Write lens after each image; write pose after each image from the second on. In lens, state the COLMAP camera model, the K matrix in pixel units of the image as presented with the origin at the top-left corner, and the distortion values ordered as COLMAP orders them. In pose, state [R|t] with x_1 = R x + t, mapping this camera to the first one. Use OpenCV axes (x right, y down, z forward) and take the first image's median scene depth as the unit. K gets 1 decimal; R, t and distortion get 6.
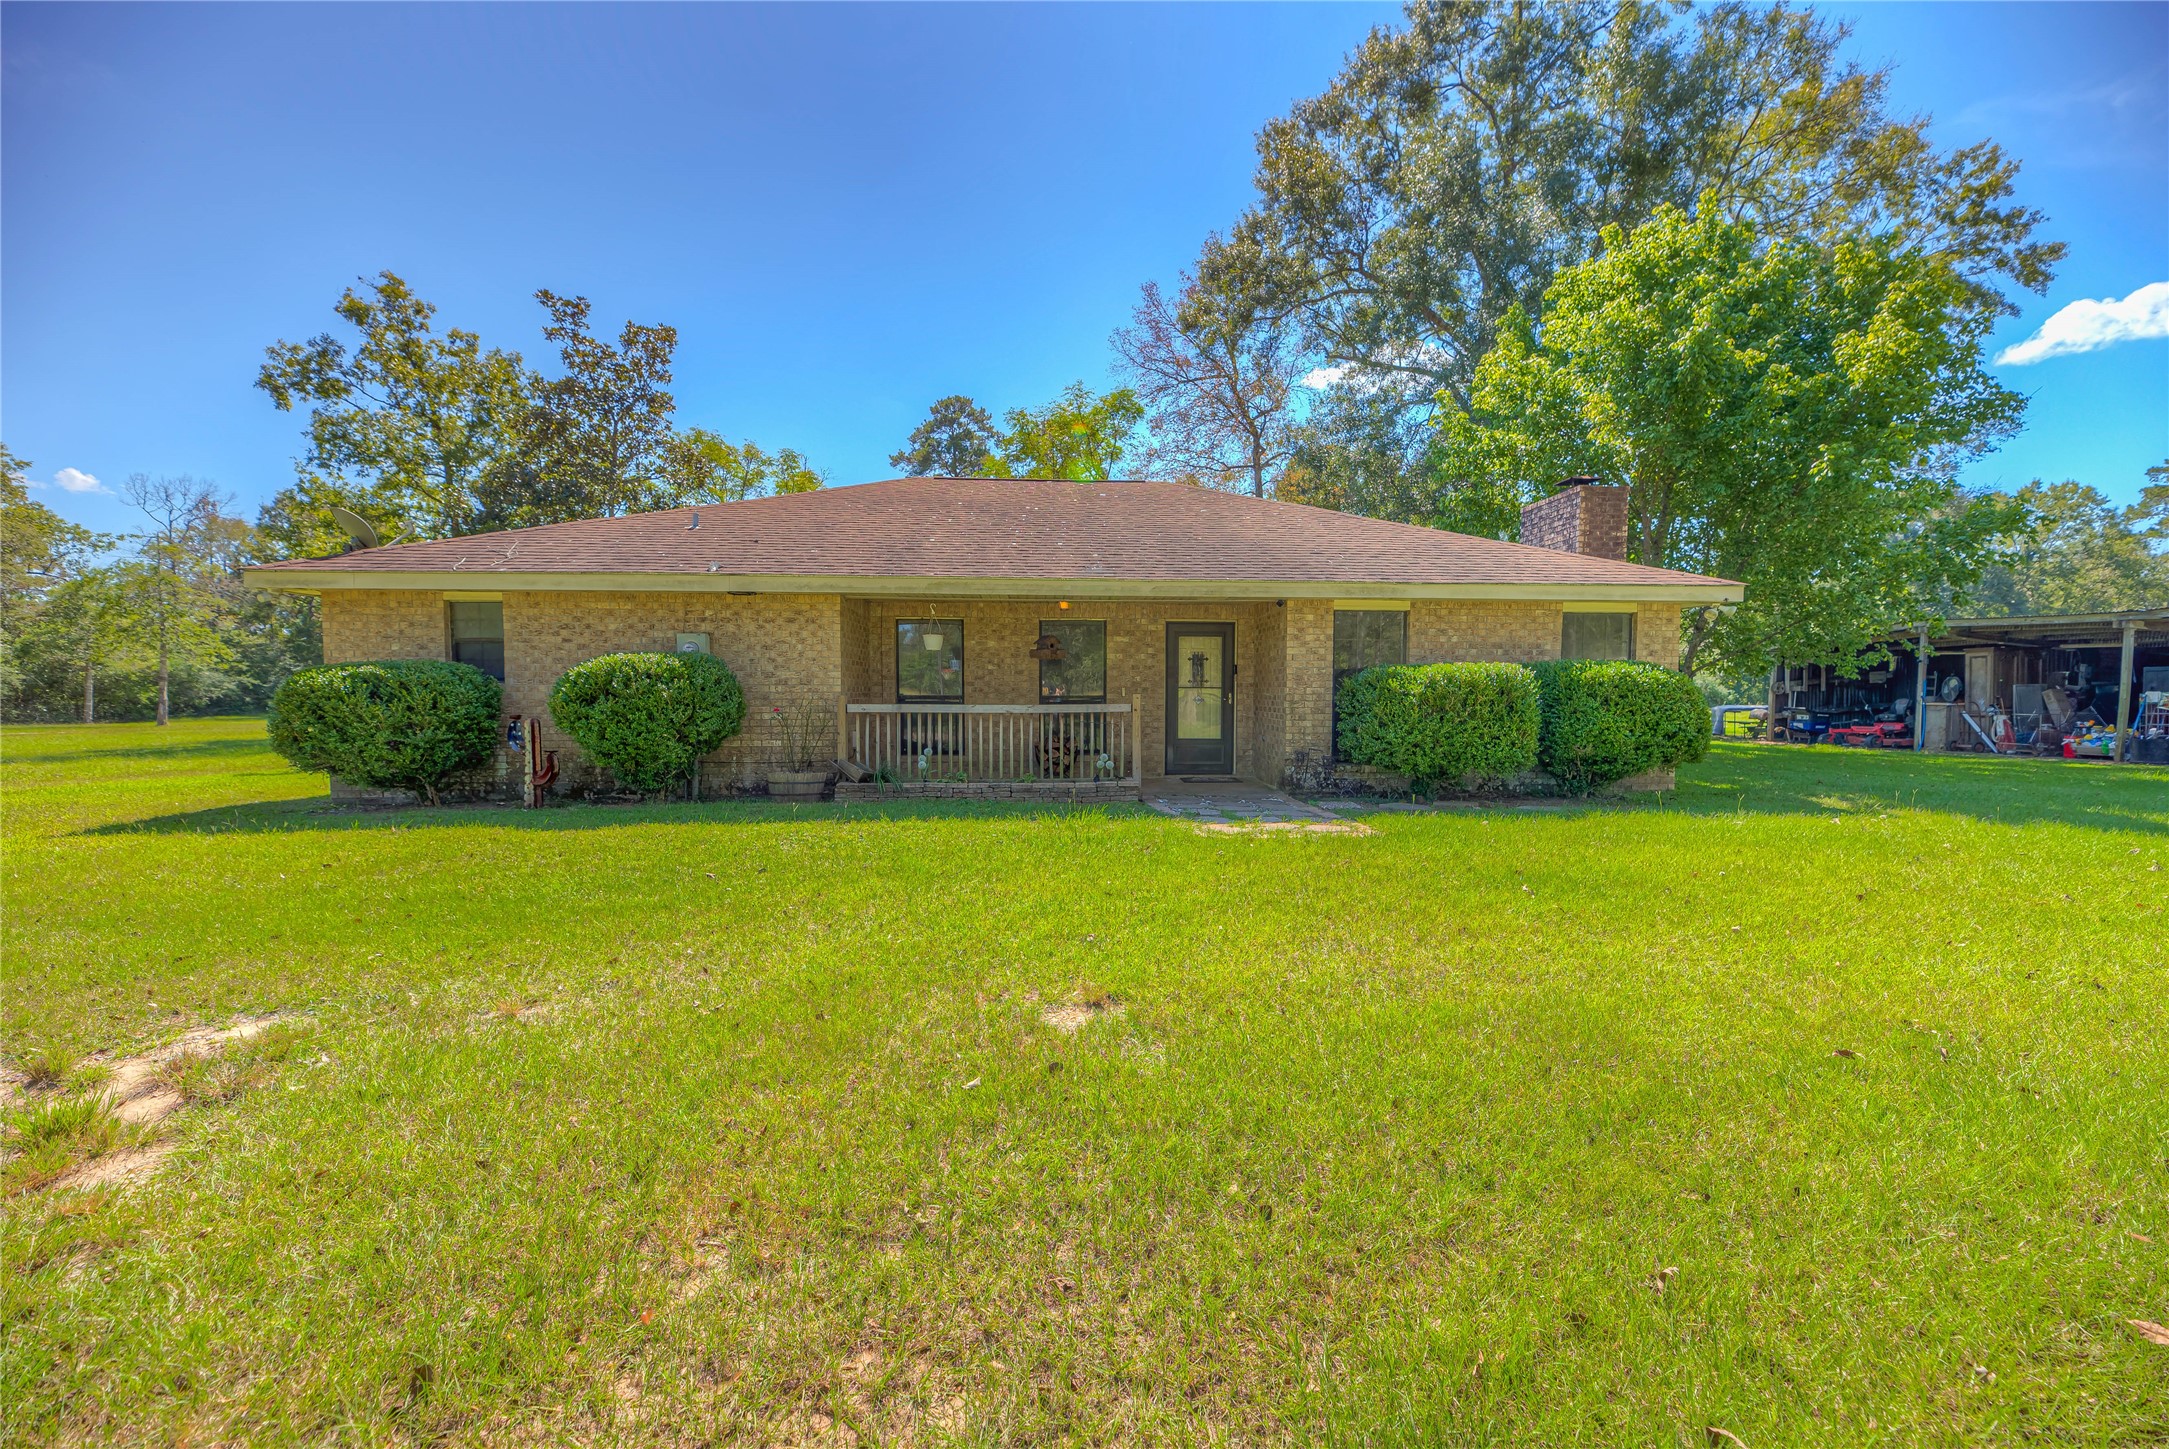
lens RADIAL K [[901.8, 0, 1077.2], [0, 901.8, 718.6], [0, 0, 1]] dist [0.009433, -0.001251]
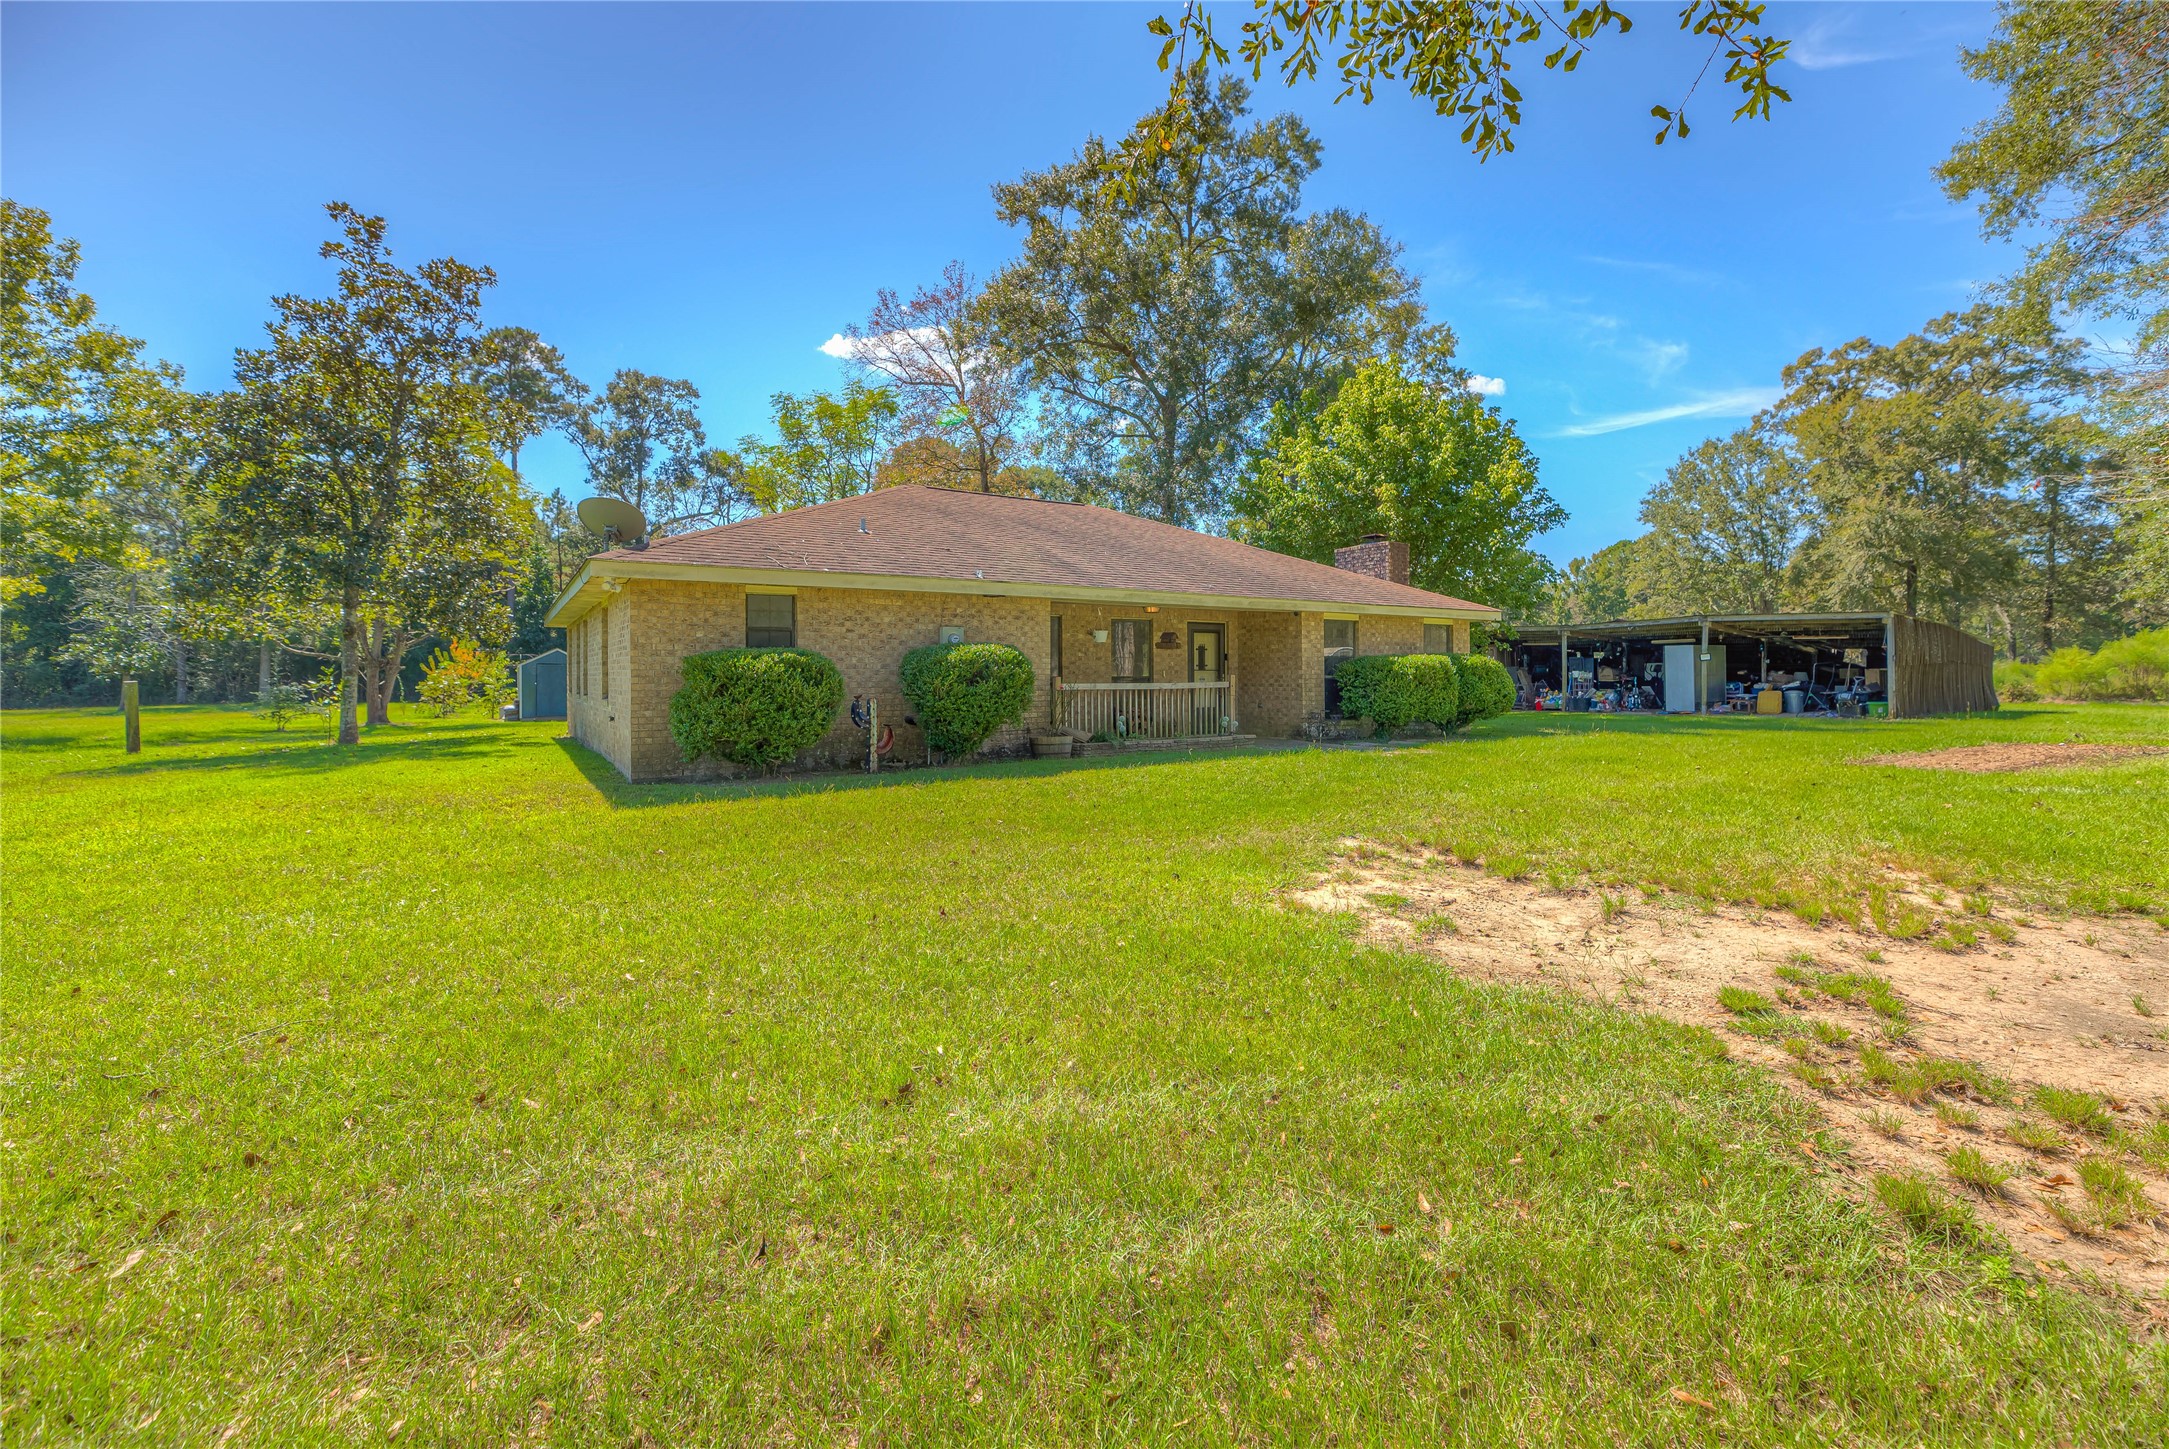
lens RADIAL K [[901.8, 0, 1126.1], [0, 901.8, 654.4], [0, 0, 1]] dist [0.009433, -0.001251]
pose [[0.868550, 0.007044, 0.495552, -0.770717], [0.017698, 0.998820, -0.045217, 0.002892], [-0.495286, 0.048044, 0.867400, -0.171182]]
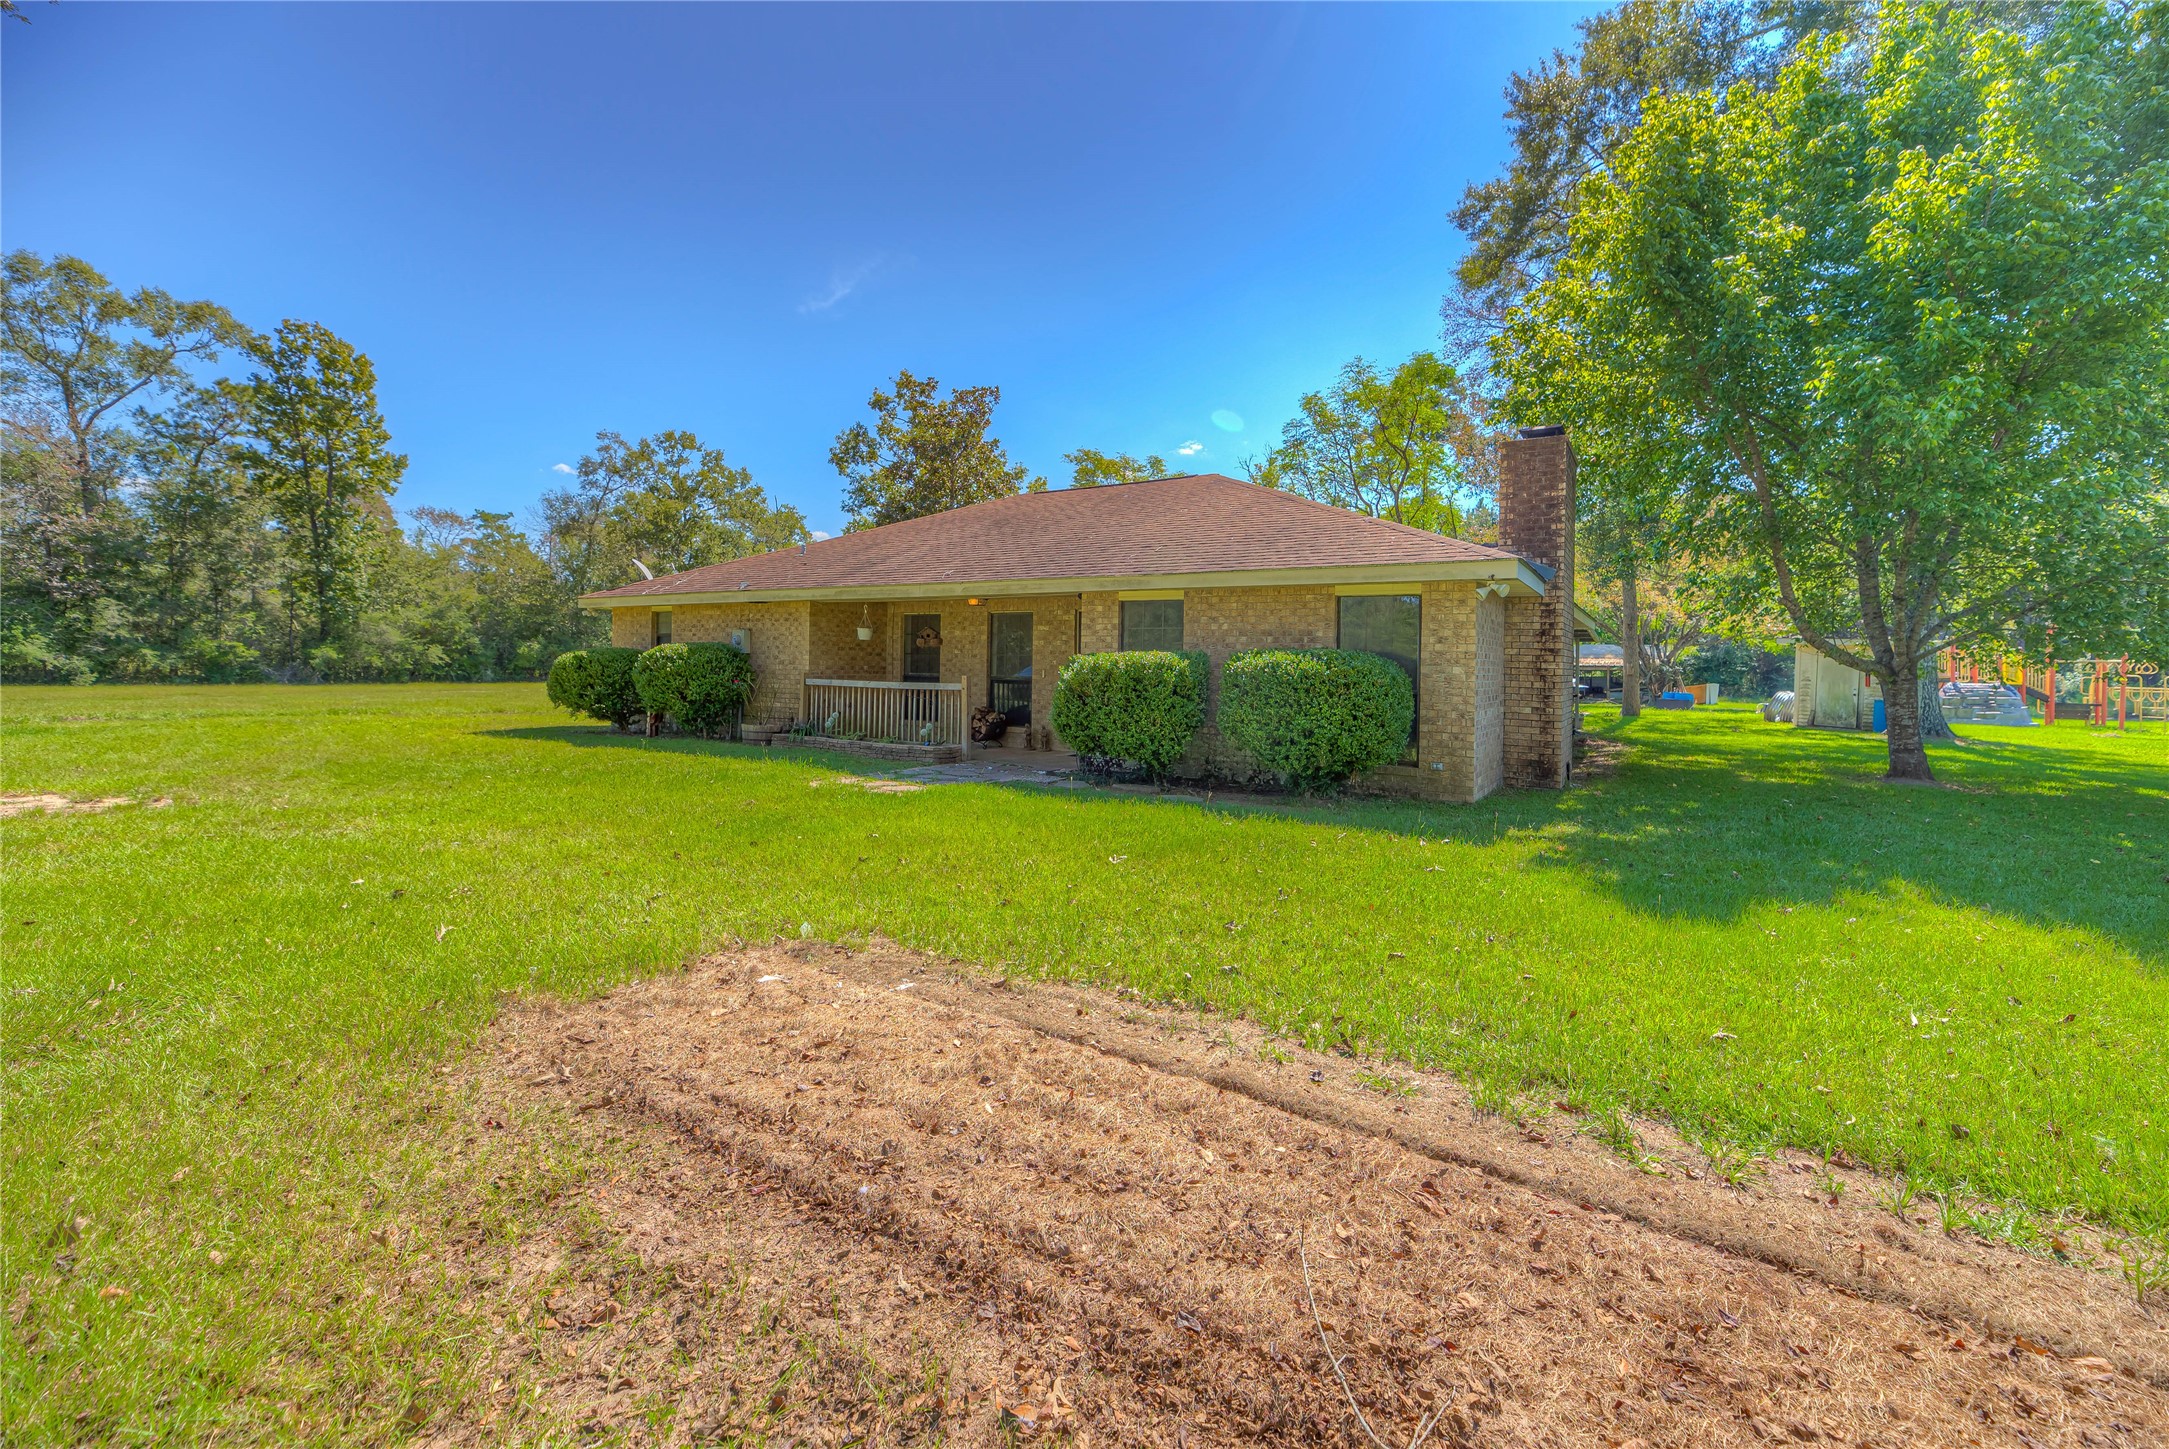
lens RADIAL K [[901.8, 0, 1098.8], [0, 901.8, 661.4], [0, 0, 1]] dist [0.009433, -0.001251]
pose [[0.813424, 0.010935, -0.581568, 0.886160], [-0.031124, 0.999209, -0.024744, -0.020478], [0.580838, 0.038228, 0.813121, 0.107086]]
